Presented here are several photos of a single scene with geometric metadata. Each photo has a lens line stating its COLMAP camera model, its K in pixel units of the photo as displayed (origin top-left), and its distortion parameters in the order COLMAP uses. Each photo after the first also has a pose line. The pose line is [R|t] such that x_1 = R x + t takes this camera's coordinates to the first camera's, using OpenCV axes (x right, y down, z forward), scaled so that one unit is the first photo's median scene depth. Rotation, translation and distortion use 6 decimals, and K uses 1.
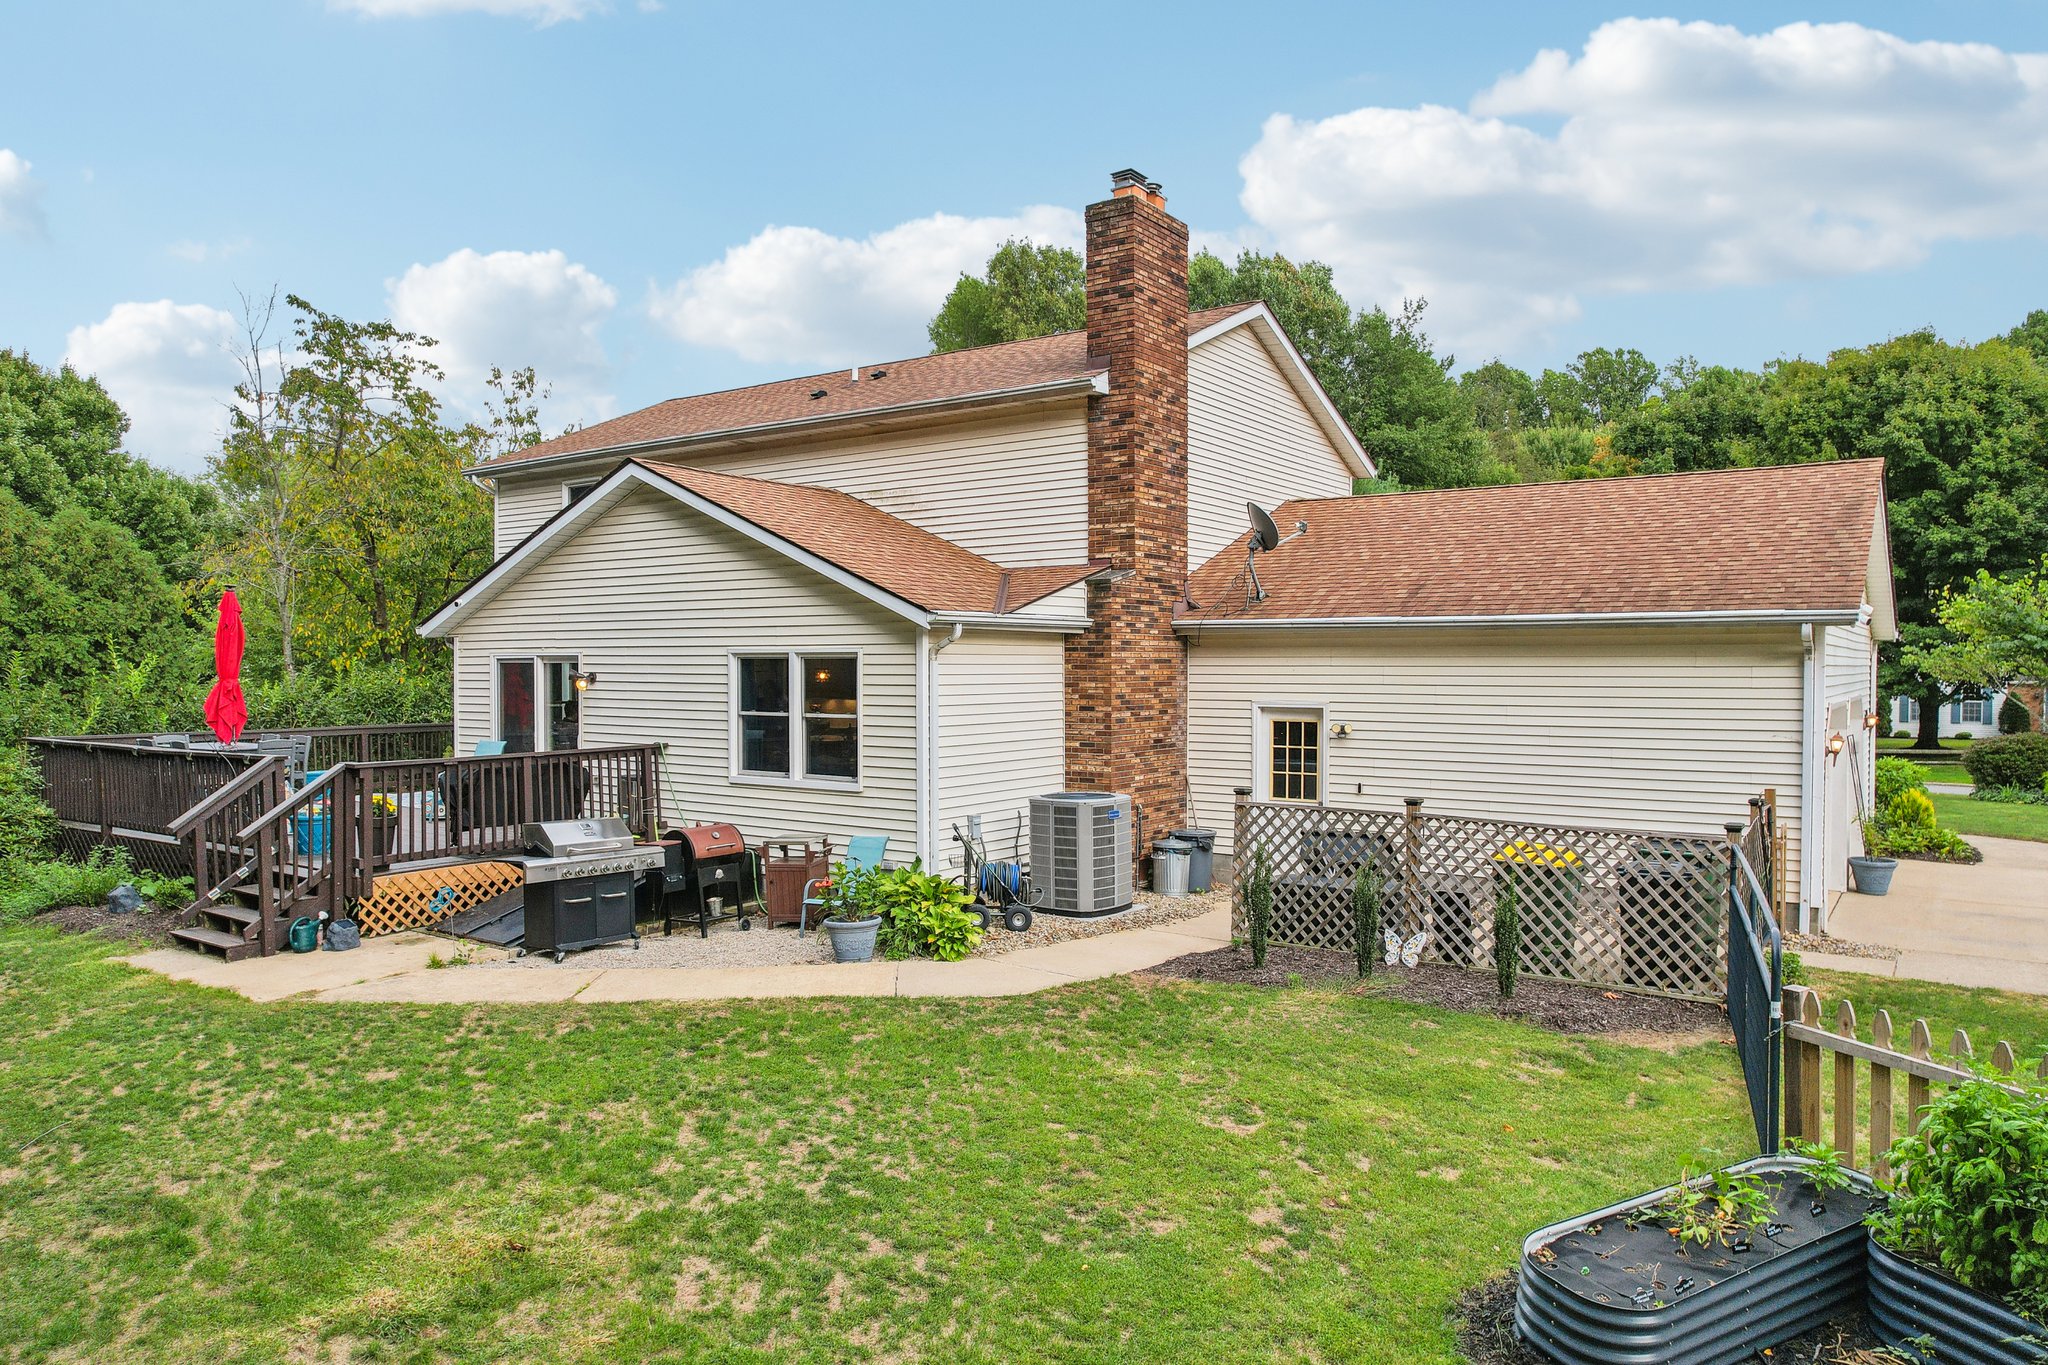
lens RADIAL K [[1367.5, 0, 1027.6], [0, 1367.5, 710.9], [0, 0, 1]] dist [-0.073169, 0.061091]
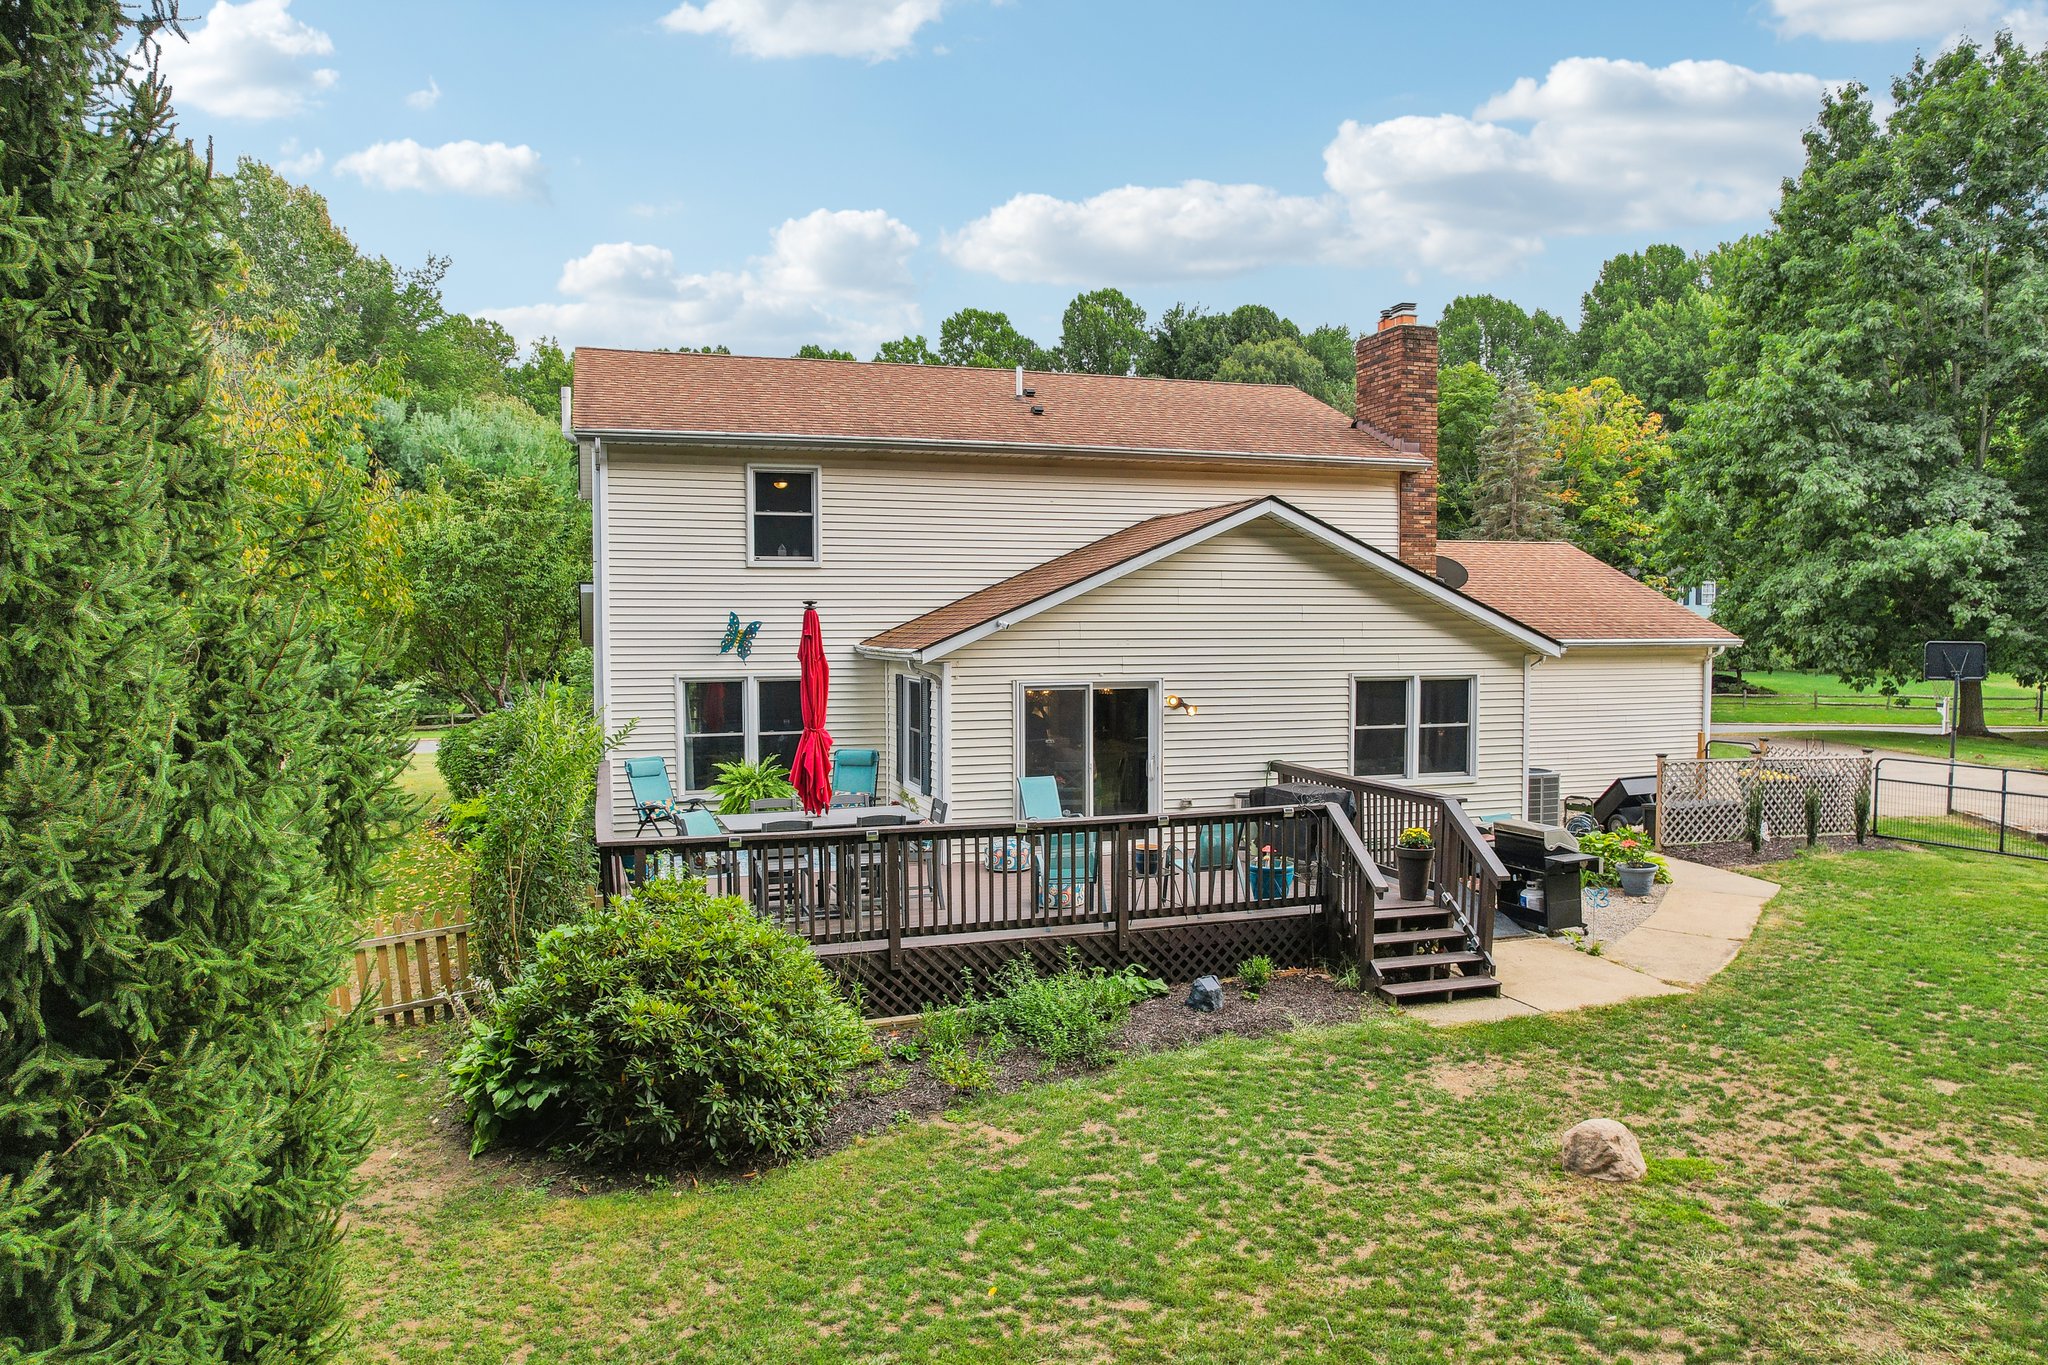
lens RADIAL K [[1356.6, 0, 1026.9], [0, 1356.6, 709.4], [0, 0, 1]] dist [-0.070277, 0.060132]
pose [[0.616675, -0.053306, 0.785411, -1.241942], [0.028990, 0.998566, 0.045011, -0.071216], [-0.786684, -0.004988, 0.617336, 0.487726]]
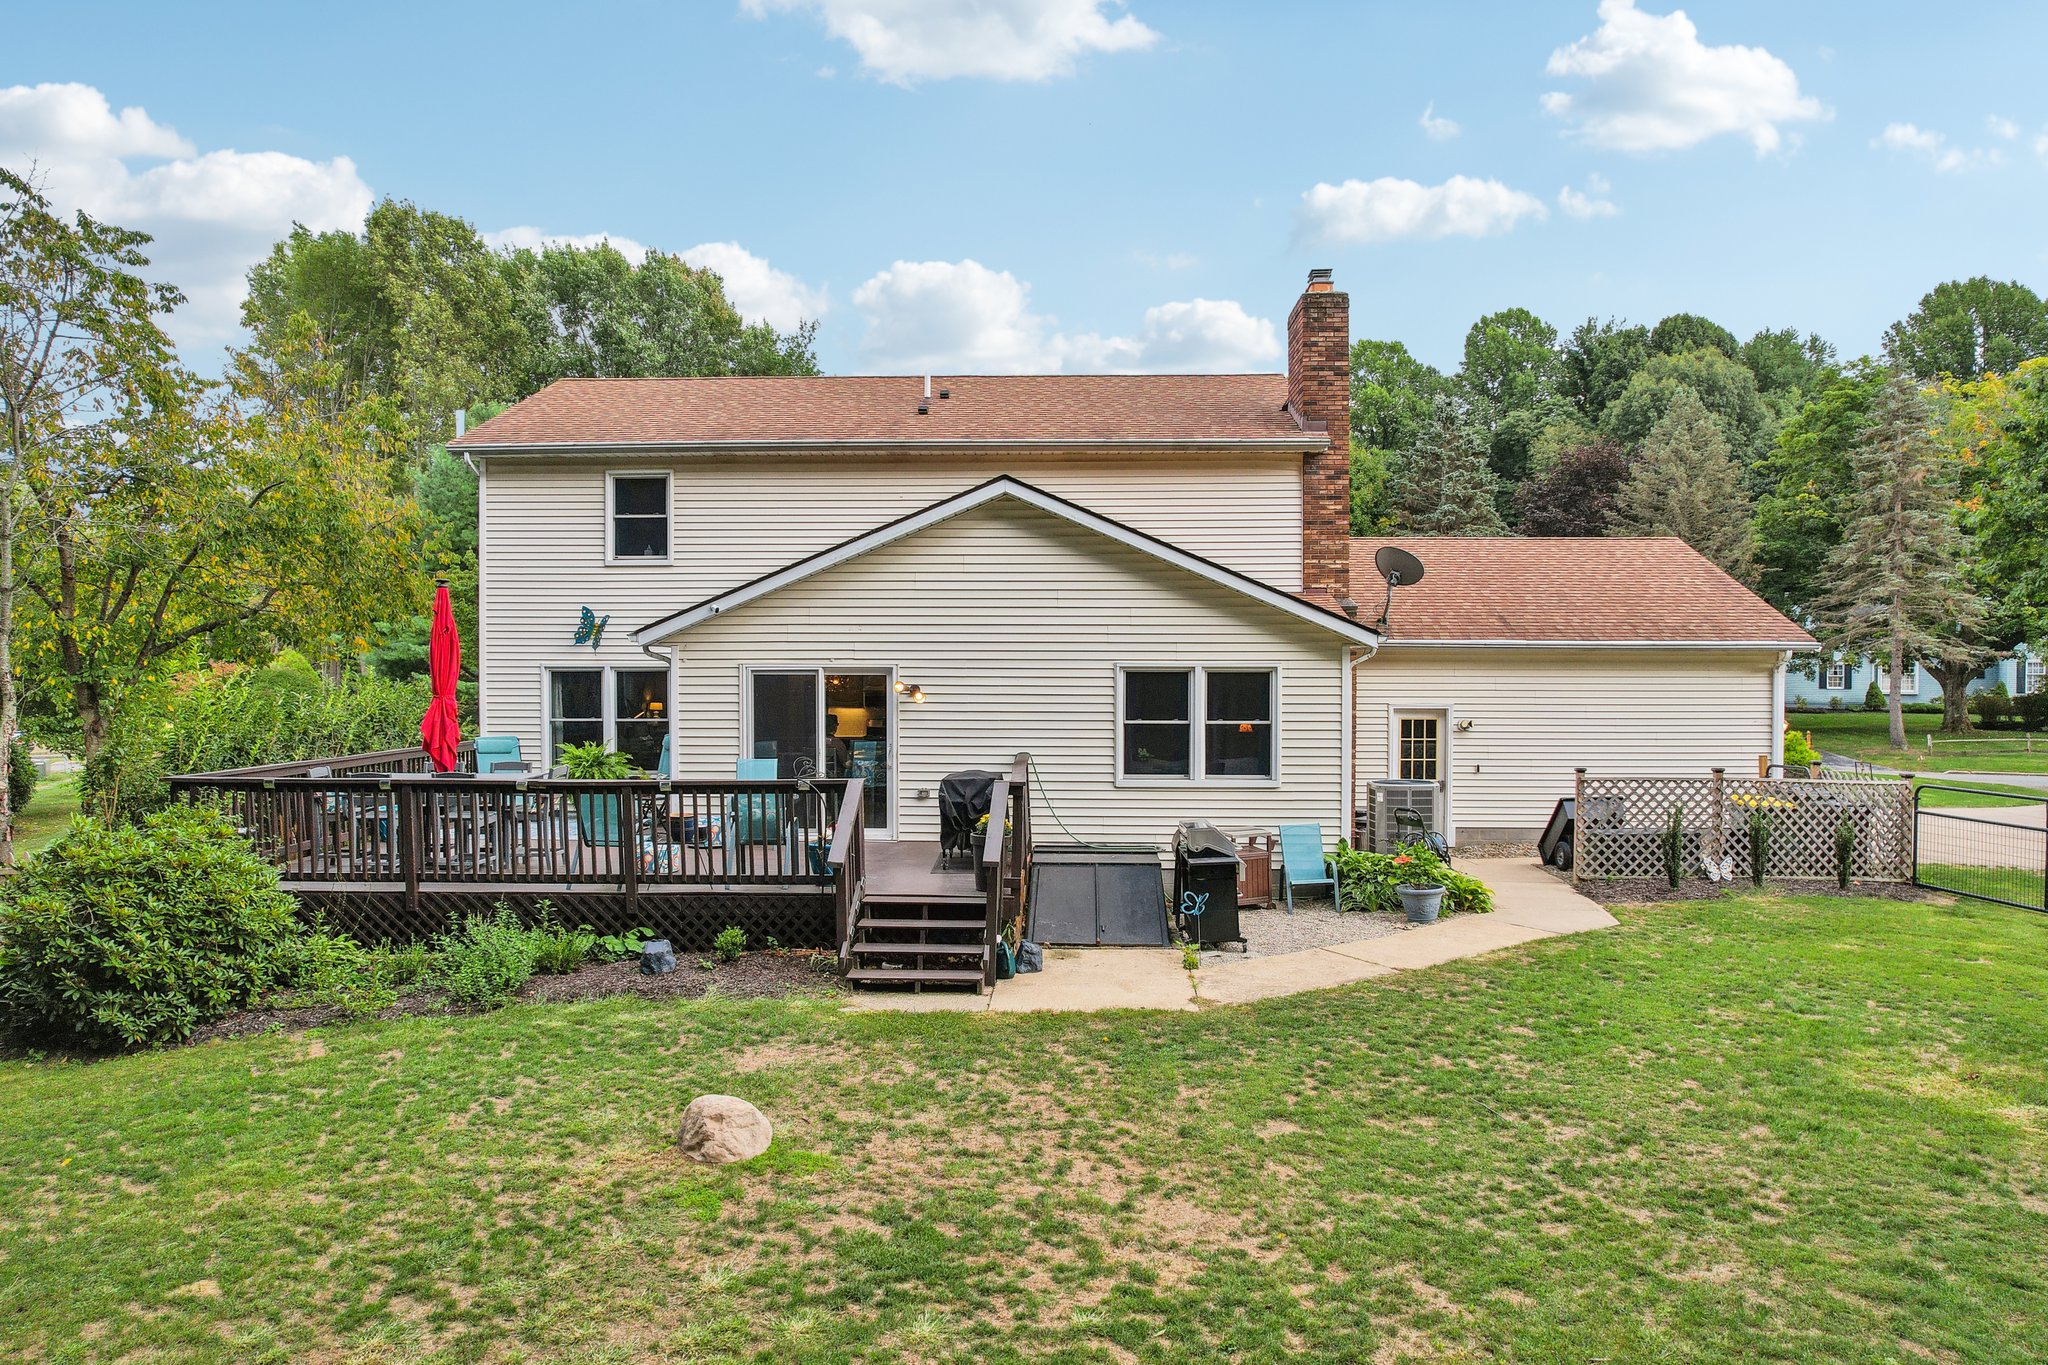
lens RADIAL K [[1356.6, 0, 1026.9], [0, 1356.6, 709.4], [0, 0, 1]] dist [-0.070277, 0.060132]
pose [[0.845735, -0.016267, 0.533355, -0.818211], [0.016476, 0.999855, 0.004369, -0.013691], [-0.533348, 0.005093, 0.845880, 0.125860]]
